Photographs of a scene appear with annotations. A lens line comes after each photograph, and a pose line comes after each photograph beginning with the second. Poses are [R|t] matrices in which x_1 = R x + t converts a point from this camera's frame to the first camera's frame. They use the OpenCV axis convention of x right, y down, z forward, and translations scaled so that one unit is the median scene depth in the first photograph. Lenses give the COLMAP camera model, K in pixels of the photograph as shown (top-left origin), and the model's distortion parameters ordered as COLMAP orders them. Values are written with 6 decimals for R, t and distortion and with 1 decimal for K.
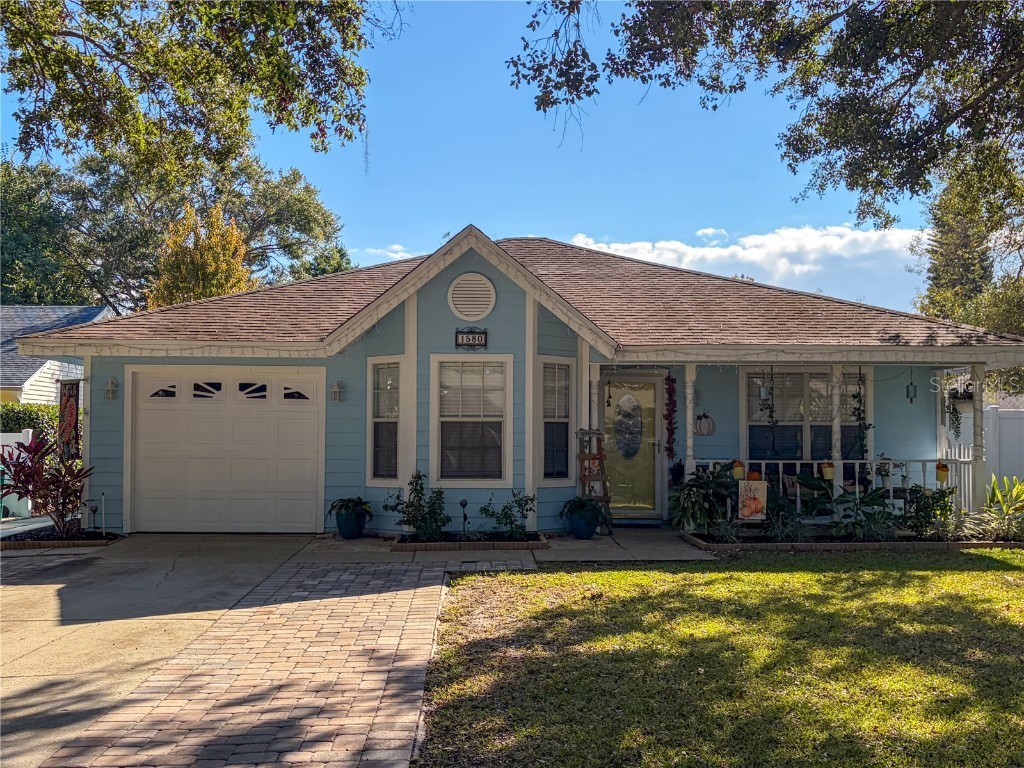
lens RADIAL K [[1143.7, 0, 482.2], [0, 1143.7, 362.0], [0, 0, 1]] dist [0.093881, -0.034161]
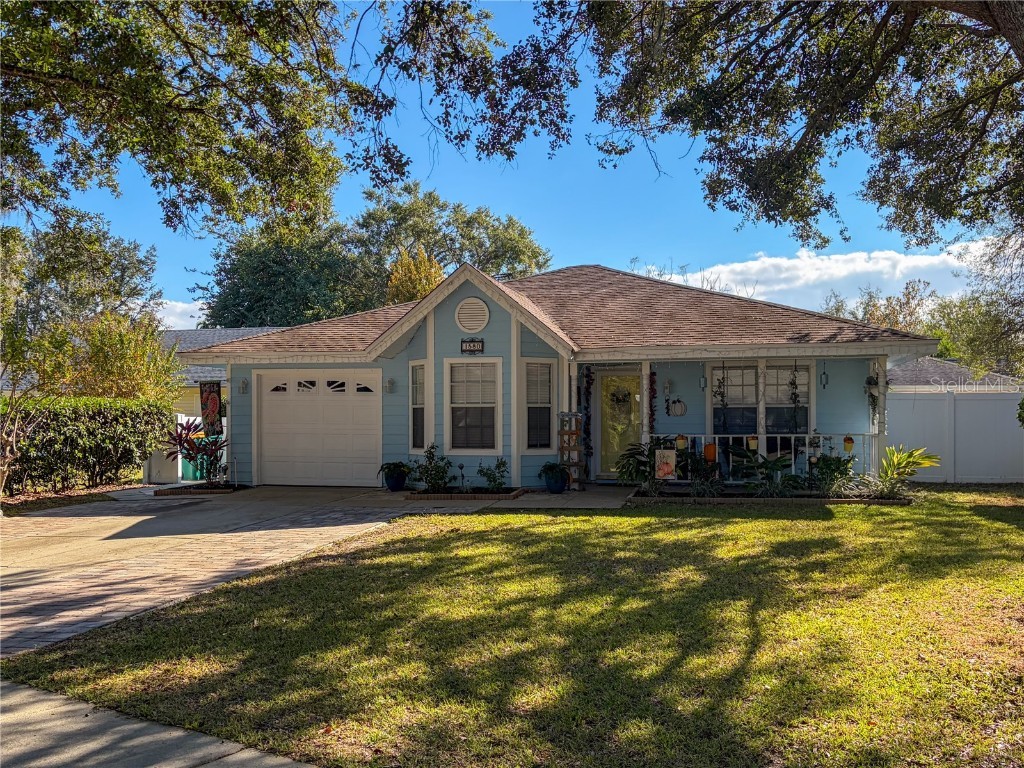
lens RADIAL K [[902.1, 0, 512.0], [0, 902.1, 384.0], [0, 0, 1]] dist [0.079049, -0.003680]
pose [[0.971345, -0.014513, -0.237231, 0.287154], [0.020873, 0.999486, 0.024320, -0.000473], [0.236756, -0.028575, 0.971149, -0.033480]]
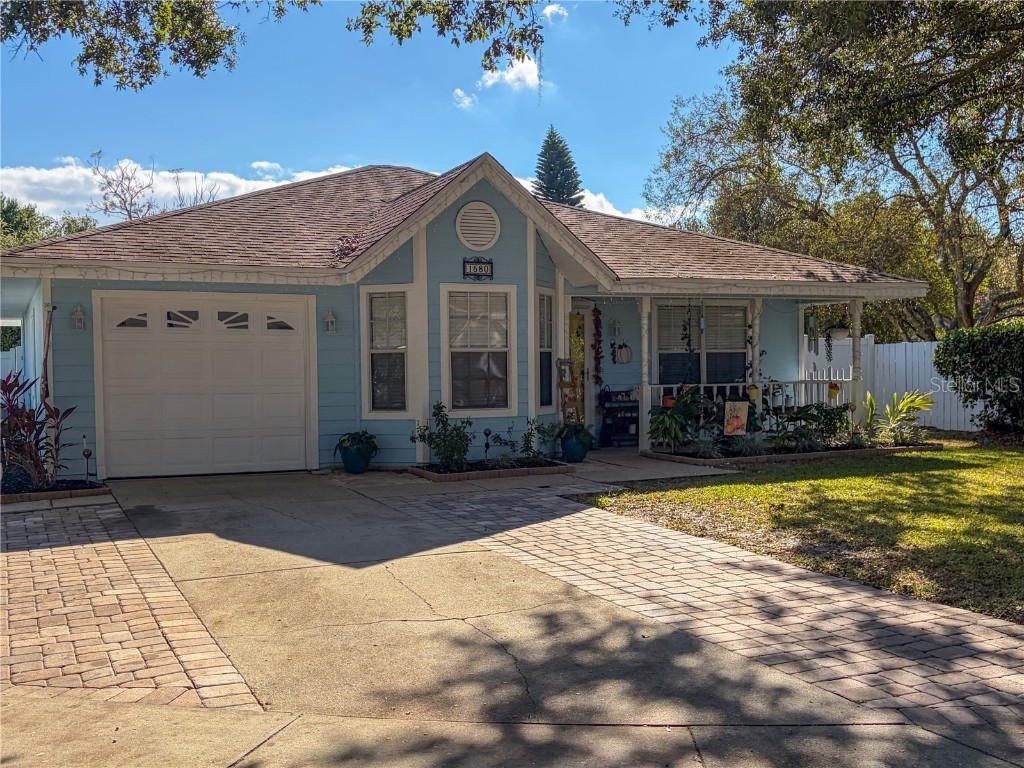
lens RADIAL K [[1143.7, 0, 482.2], [0, 1143.7, 362.0], [0, 0, 1]] dist [0.093881, -0.034161]
pose [[0.919922, -0.012059, 0.391917, -0.393424], [-0.009989, 0.998482, 0.054167, 0.006788], [-0.391975, -0.053745, 0.918405, 0.076791]]
